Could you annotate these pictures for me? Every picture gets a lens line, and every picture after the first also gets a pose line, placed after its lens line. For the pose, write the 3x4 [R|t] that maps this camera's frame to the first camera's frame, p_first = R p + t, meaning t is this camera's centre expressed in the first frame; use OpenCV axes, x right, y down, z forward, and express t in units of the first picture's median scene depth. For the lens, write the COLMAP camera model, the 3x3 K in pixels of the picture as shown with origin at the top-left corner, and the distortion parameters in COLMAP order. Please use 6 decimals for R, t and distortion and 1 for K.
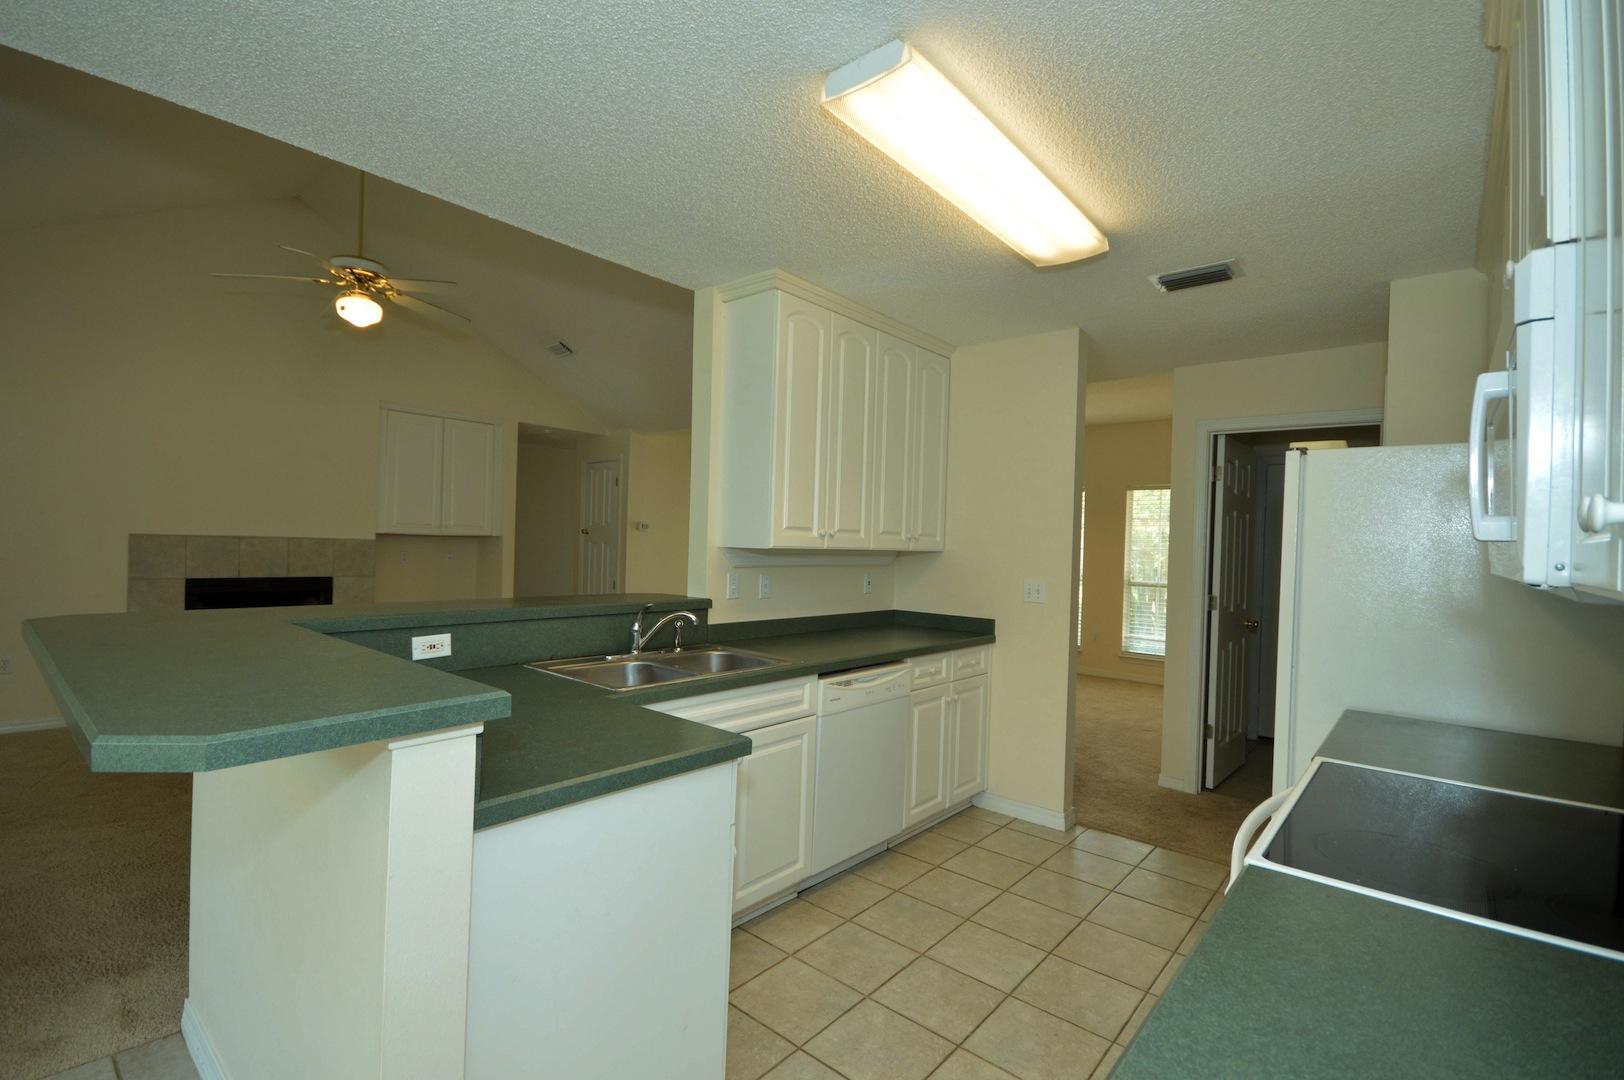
lens RADIAL K [[723.0, 0, 814.4], [0, 723.0, 540.6], [0, 0, 1]] dist [-0.000030, -0.000007]
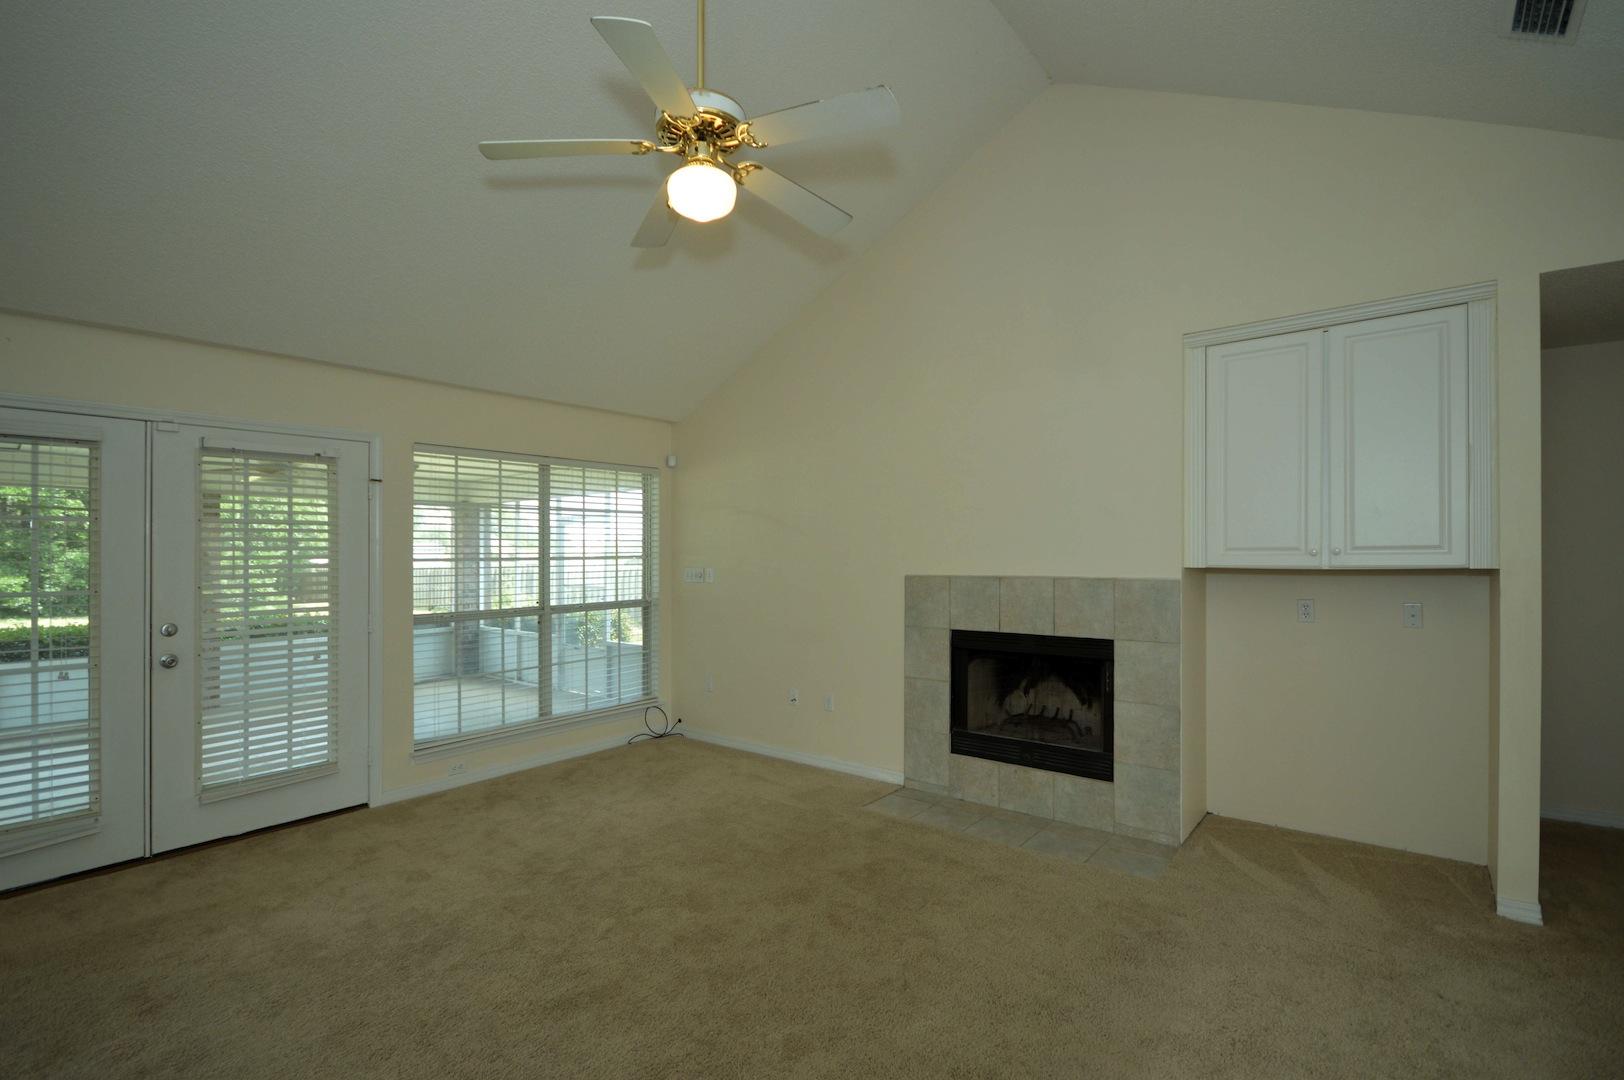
lens RADIAL K [[745.1, 0, 805.4], [0, 745.1, 552.7], [0, 0, 1]] dist [0.010884, -0.010763]
pose [[0.037805, -0.035189, -0.998665, -0.036280], [0.010743, 0.999336, -0.034806, -0.005603], [0.999227, -0.009412, 0.038158, 0.776007]]
